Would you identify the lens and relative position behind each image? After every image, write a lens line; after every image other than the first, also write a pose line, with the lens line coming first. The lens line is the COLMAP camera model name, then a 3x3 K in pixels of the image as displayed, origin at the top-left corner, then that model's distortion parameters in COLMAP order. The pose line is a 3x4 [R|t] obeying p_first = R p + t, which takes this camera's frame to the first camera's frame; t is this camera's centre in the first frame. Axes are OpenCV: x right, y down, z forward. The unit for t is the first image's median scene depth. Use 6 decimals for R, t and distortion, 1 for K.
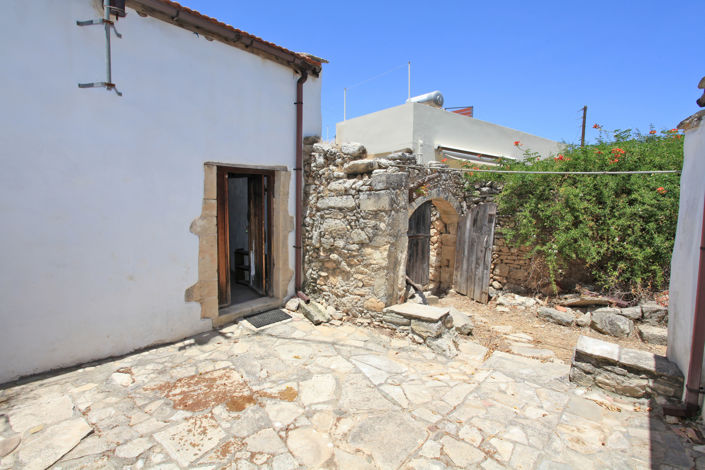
lens RADIAL K [[339.0, 0, 348.5], [0, 339.0, 233.9], [0, 0, 1]] dist [-0.040759, 0.005072]
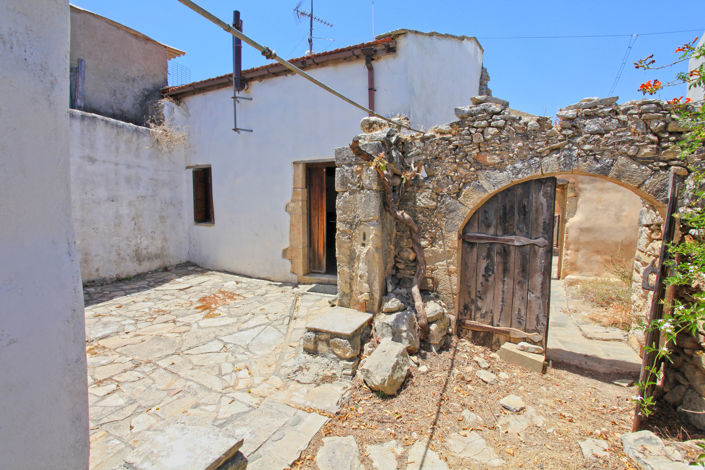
lens RADIAL K [[339.0, 0, 354.6], [0, 339.0, 235.3], [0, 0, 1]] dist [-0.040759, 0.005072]
pose [[0.260439, 0.081455, -0.962048, 1.264926], [-0.098681, 0.993462, 0.057400, -0.017216], [0.960434, 0.079986, 0.266775, 1.089875]]
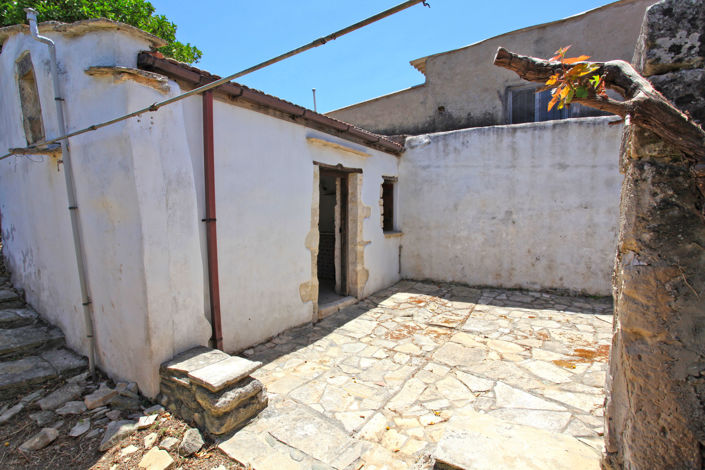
lens RADIAL K [[339.0, 0, 353.8], [0, 339.0, 234.4], [0, 0, 1]] dist [-0.040759, 0.005072]
pose [[-0.990323, 0.005472, -0.138670, 0.576832], [-0.016559, 0.987423, 0.157228, -0.076339], [0.137787, 0.158003, -0.977778, 1.727432]]
